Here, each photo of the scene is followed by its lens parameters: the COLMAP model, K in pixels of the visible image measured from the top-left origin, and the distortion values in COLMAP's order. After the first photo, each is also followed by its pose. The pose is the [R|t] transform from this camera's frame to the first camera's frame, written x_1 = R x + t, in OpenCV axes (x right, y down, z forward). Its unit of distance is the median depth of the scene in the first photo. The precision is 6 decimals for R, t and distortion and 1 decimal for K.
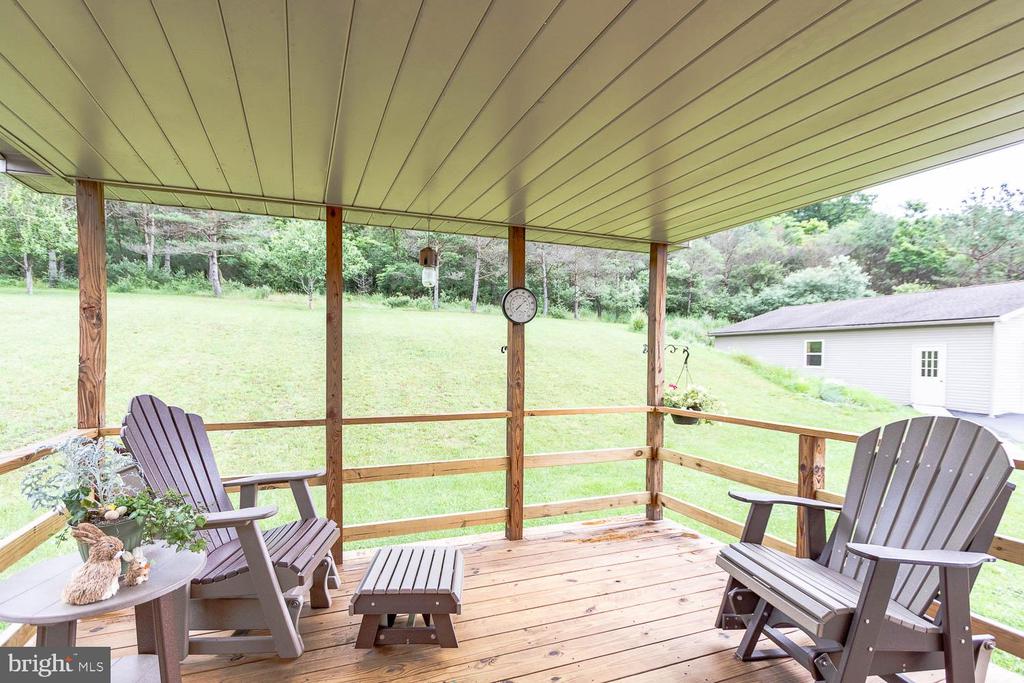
lens RADIAL K [[492.7, 0, 514.1], [0, 492.7, 344.5], [0, 0, 1]] dist [-0.001517, 0.000457]
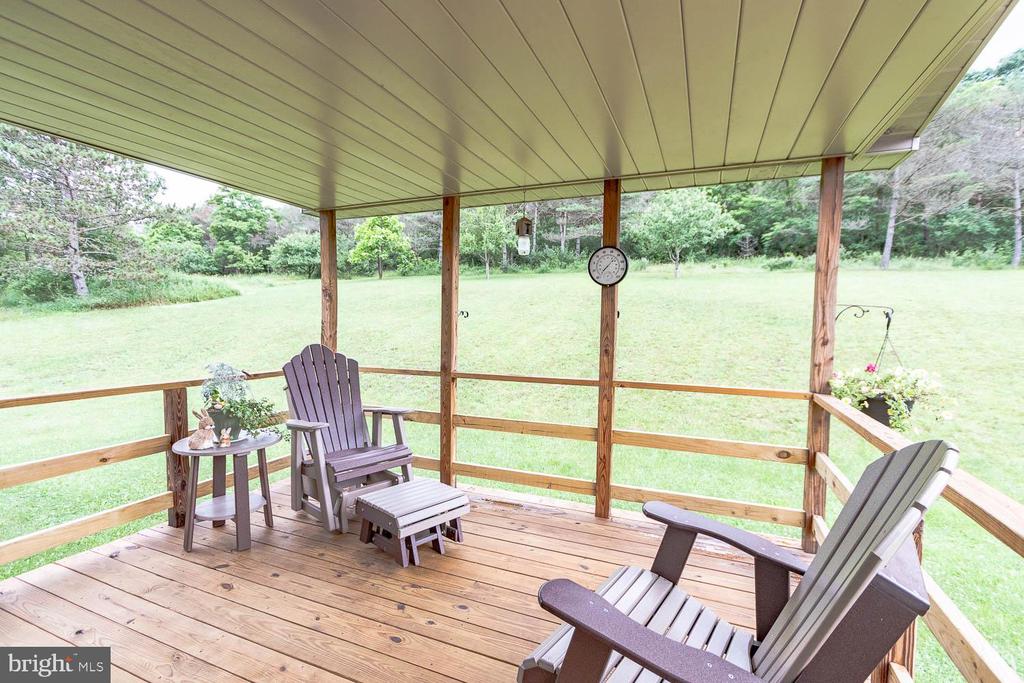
lens RADIAL K [[492.7, 0, 496.2], [0, 492.7, 323.0], [0, 0, 1]] dist [-0.001517, 0.000457]
pose [[0.701867, 0.005199, -0.712289, 0.504882], [0.009841, 0.999807, 0.016995, 0.009348], [0.712240, -0.018938, 0.701680, 0.198747]]
